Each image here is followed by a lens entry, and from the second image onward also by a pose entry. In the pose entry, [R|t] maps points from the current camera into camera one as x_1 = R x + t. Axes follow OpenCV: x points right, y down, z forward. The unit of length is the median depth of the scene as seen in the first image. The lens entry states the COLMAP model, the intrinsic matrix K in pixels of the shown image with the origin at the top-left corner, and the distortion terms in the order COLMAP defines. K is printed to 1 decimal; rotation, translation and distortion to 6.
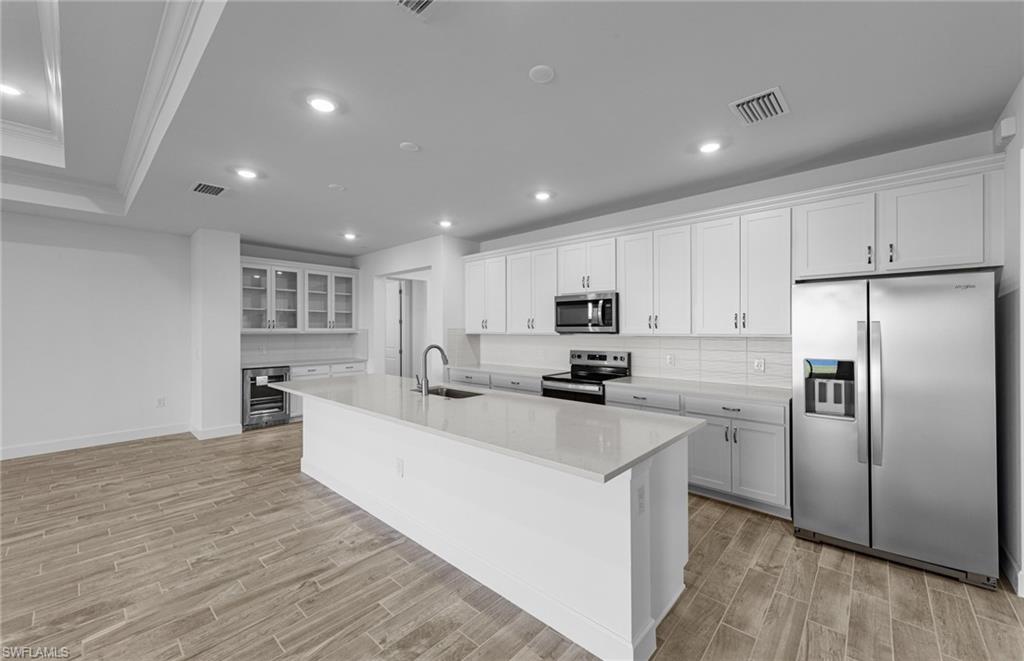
lens RADIAL K [[398.8, 0, 512.2], [0, 398.8, 334.9], [0, 0, 1]] dist [0.006805, -0.000123]
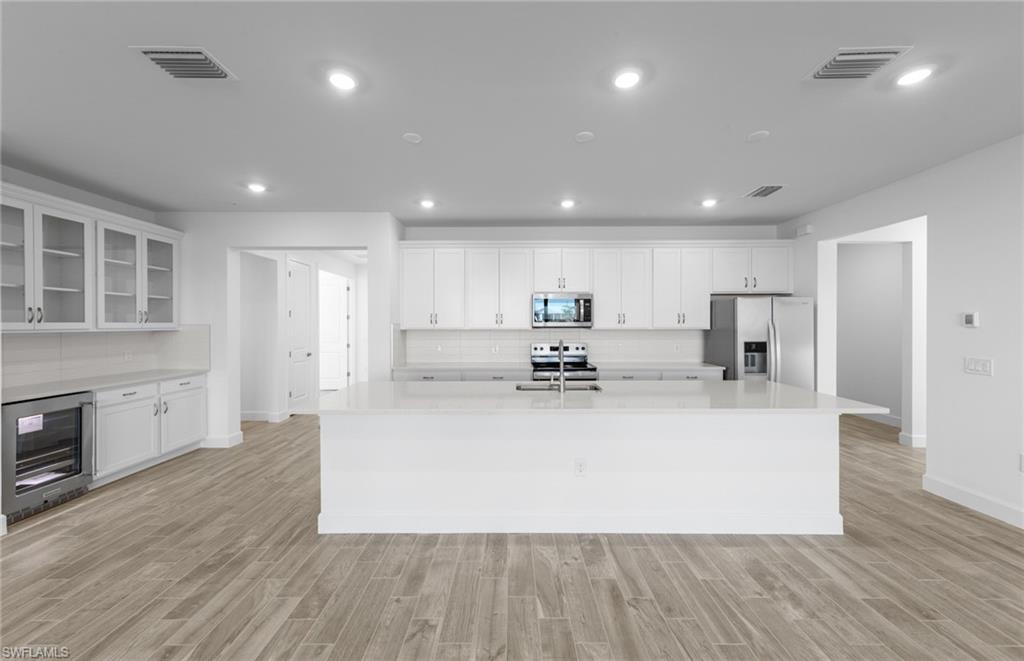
lens RADIAL K [[398.8, 0, 515.2], [0, 398.8, 319.2], [0, 0, 1]] dist [0.006805, -0.000123]
pose [[0.739516, 0.007598, 0.673096, -0.842758], [0.010323, 0.999691, -0.022626, -0.004143], [-0.673059, 0.023681, 0.739209, 0.310041]]
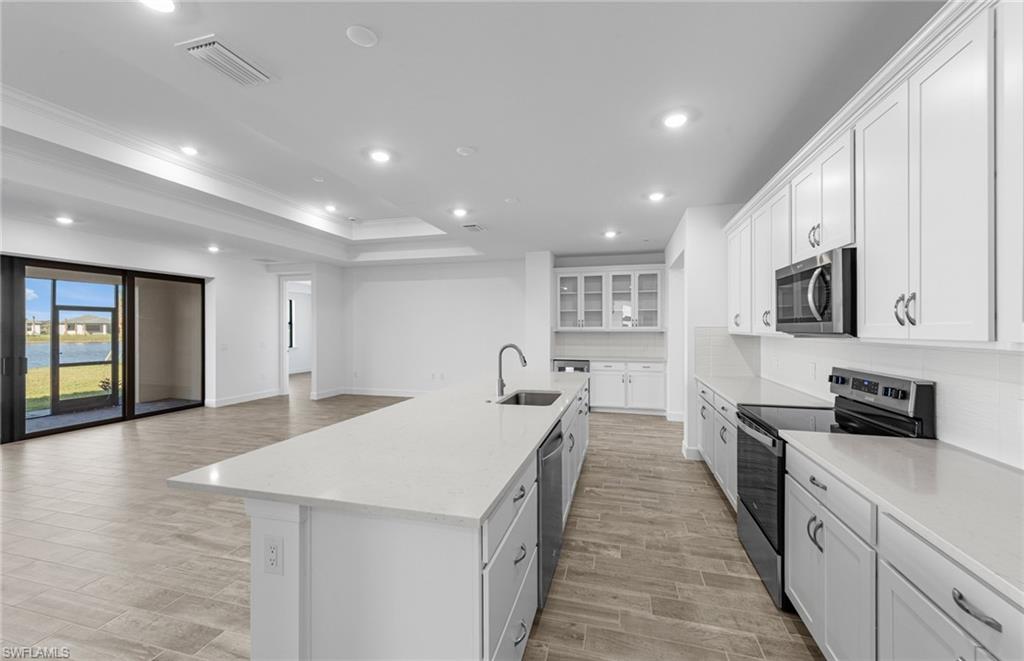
lens RADIAL K [[398.8, 0, 510.7], [0, 398.8, 332.0], [0, 0, 1]] dist [0.006805, -0.000123]
pose [[0.454261, 0.009375, -0.890819, 0.573294], [-0.013034, 0.999908, 0.003876, -0.005858], [0.890773, 0.009851, 0.454341, 0.506623]]
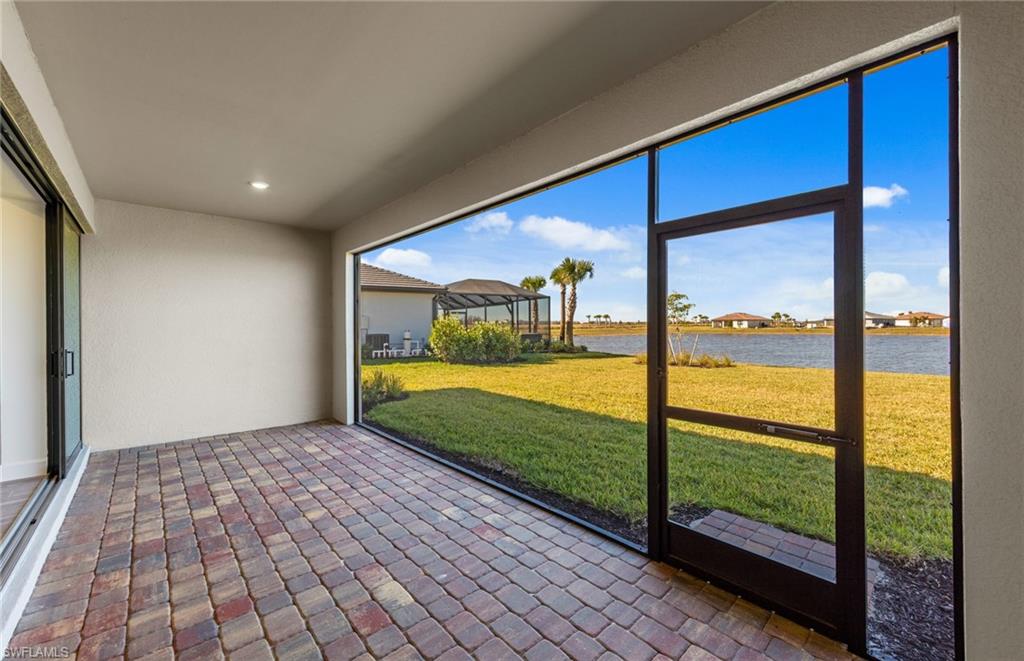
lens RADIAL K [[398.8, 0, 511.5], [0, 398.8, 323.2], [0, 0, 1]] dist [0.006805, -0.000123]
pose [[-0.995865, 0.009294, 0.090369, -2.225890], [0.009839, 0.999936, 0.005582, 0.054361], [-0.090311, 0.006448, -0.995893, 0.040285]]
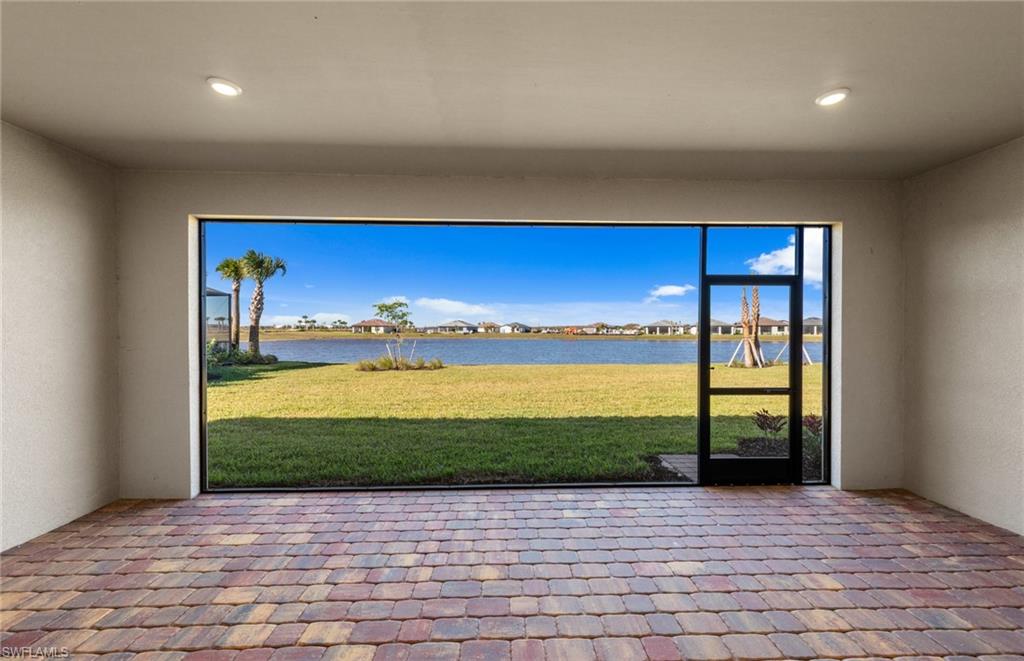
lens RADIAL K [[398.8, 0, 513.1], [0, 398.8, 329.9], [0, 0, 1]] dist [0.006805, -0.000123]
pose [[-0.714092, 0.000917, -0.700051, -1.264068], [-0.008825, 0.999908, 0.010312, 0.034624], [0.699996, 0.013541, -0.714018, -0.255298]]
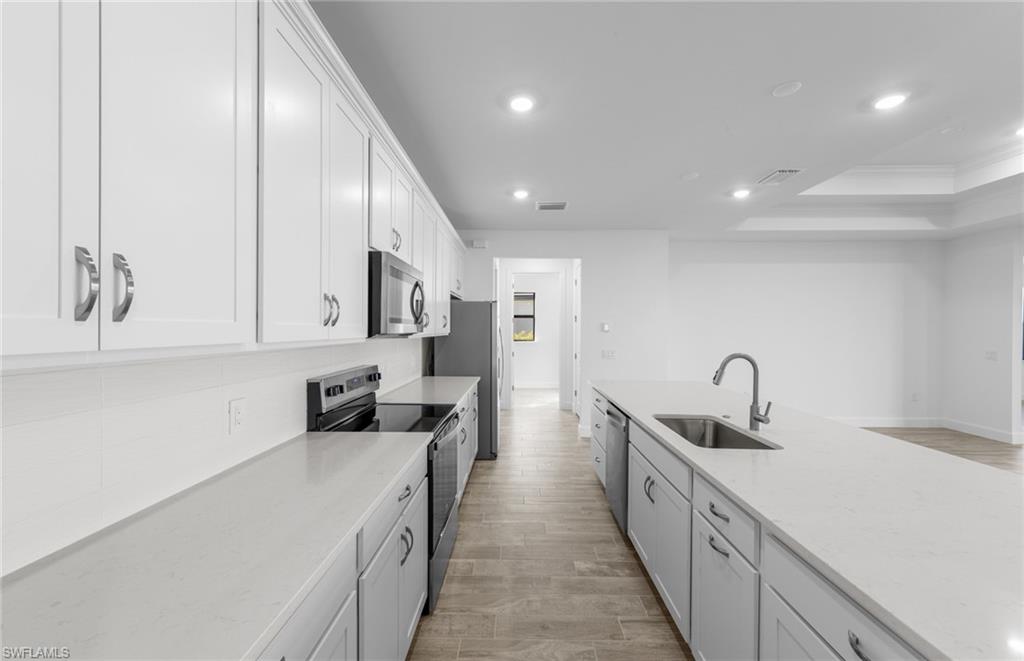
lens RADIAL K [[398.8, 0, 509.4], [0, 398.8, 329.1], [0, 0, 1]] dist [0.006805, -0.000123]
pose [[-0.663497, -0.000131, 0.748179, -0.390936], [0.008526, 0.999934, 0.007737, -0.020198], [-0.748130, 0.011512, -0.663452, 1.524865]]
